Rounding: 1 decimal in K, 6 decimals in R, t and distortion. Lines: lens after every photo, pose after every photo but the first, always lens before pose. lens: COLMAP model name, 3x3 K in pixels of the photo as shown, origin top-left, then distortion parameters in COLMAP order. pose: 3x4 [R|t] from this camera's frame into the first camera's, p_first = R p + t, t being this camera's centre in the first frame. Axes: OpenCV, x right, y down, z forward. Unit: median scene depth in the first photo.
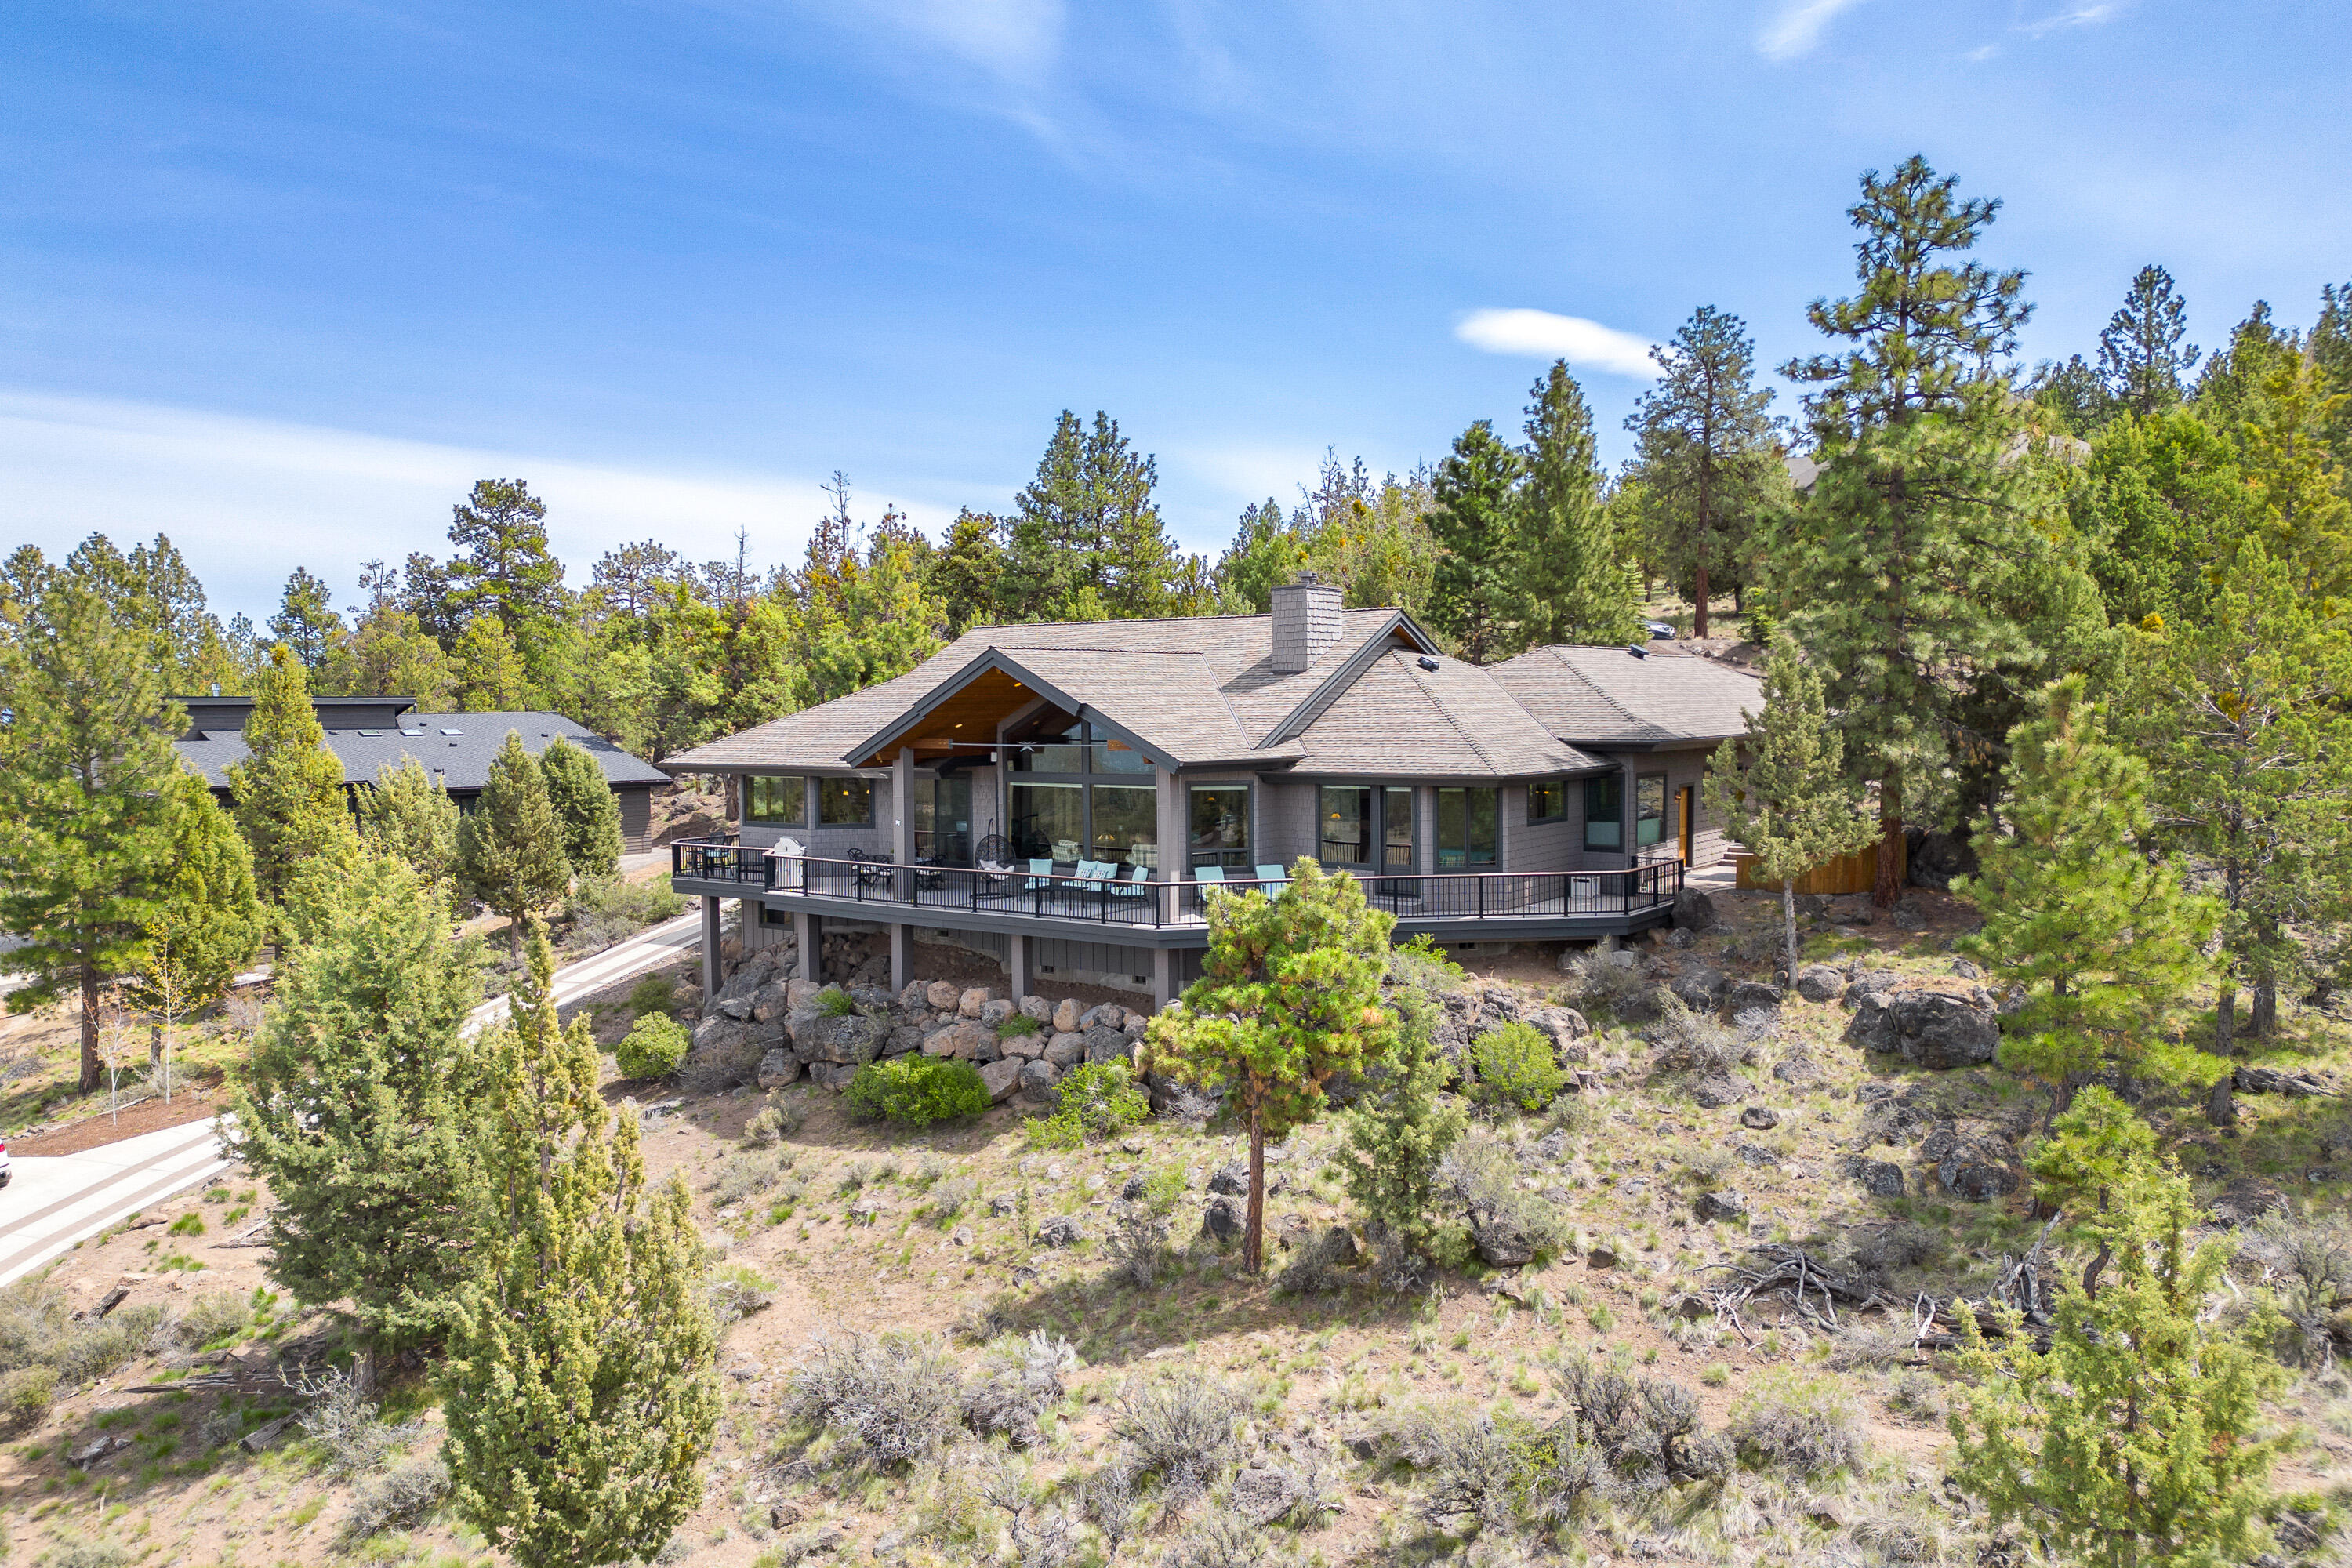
lens RADIAL K [[1659.3, 0, 1172.6], [0, 1659.3, 801.4], [0, 0, 1]] dist [0.139437, -0.195974]
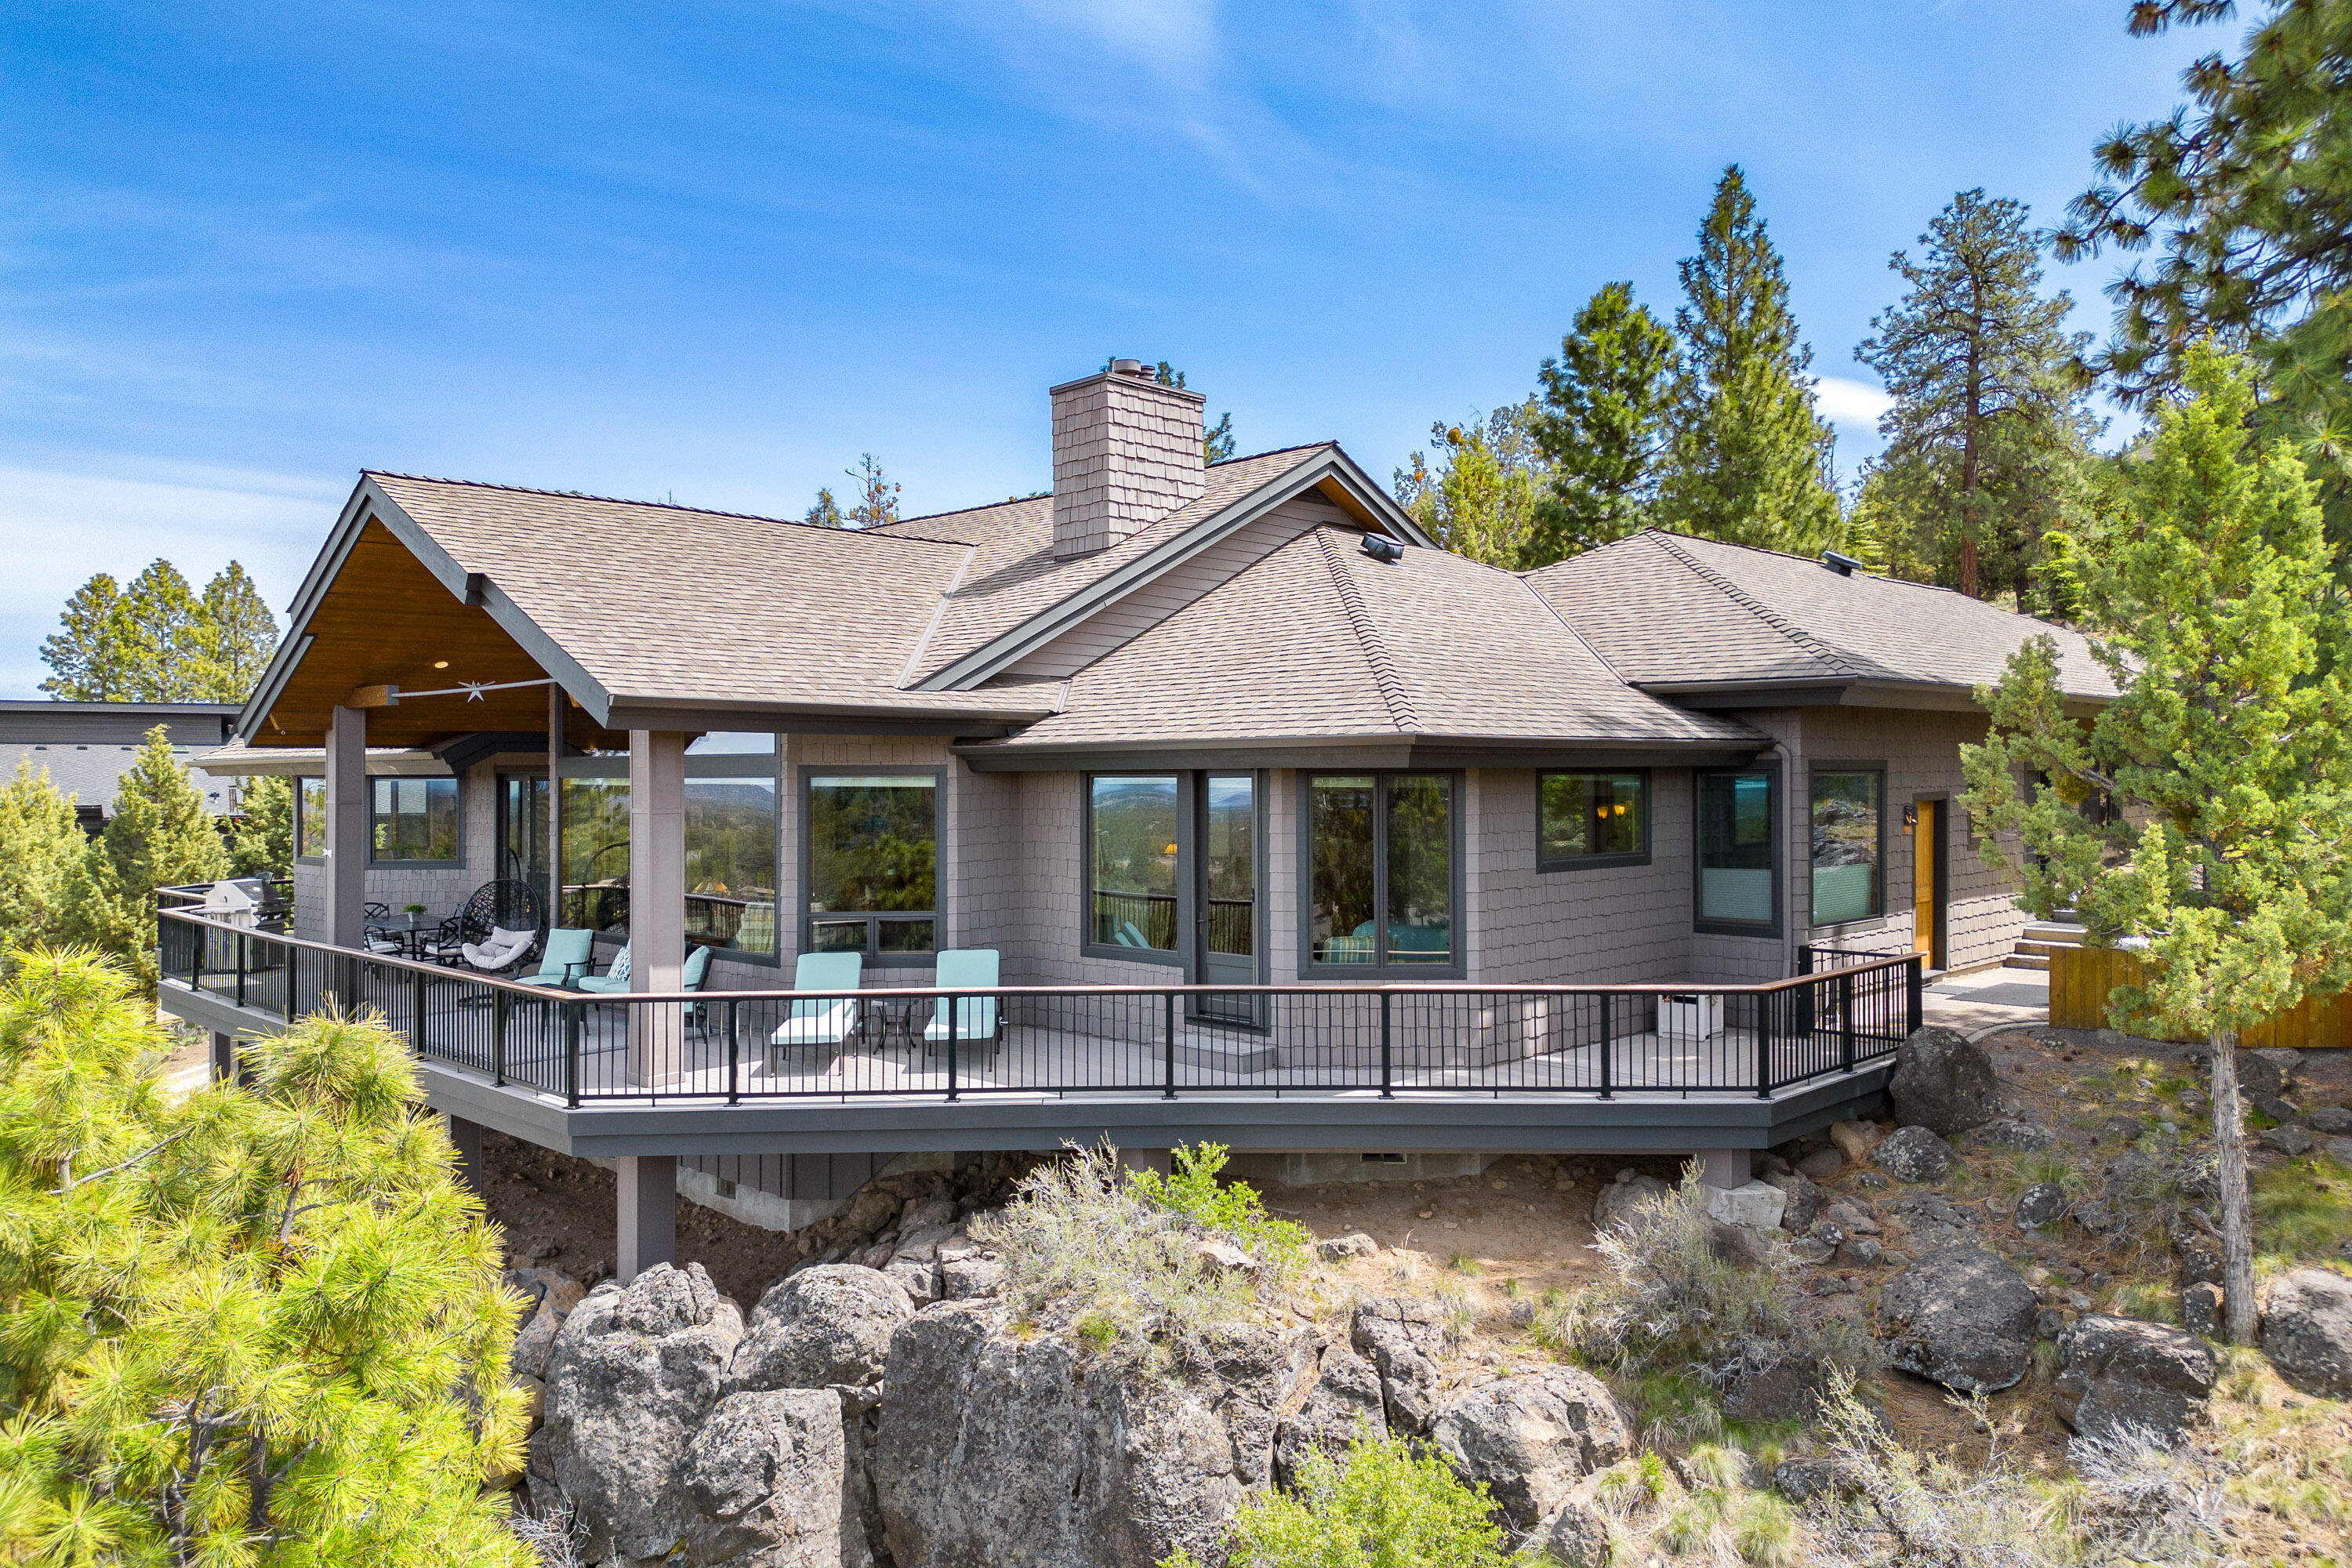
lens RADIAL K [[1645.5, 0, 1176.0], [0, 1645.5, 784.0], [0, 0, 1]] dist [0.075281, -0.052559]
pose [[0.990052, 0.006762, -0.140536, 0.163941], [-0.013846, 0.998679, -0.049487, 0.013146], [0.140016, 0.050941, 0.988838, 0.513166]]
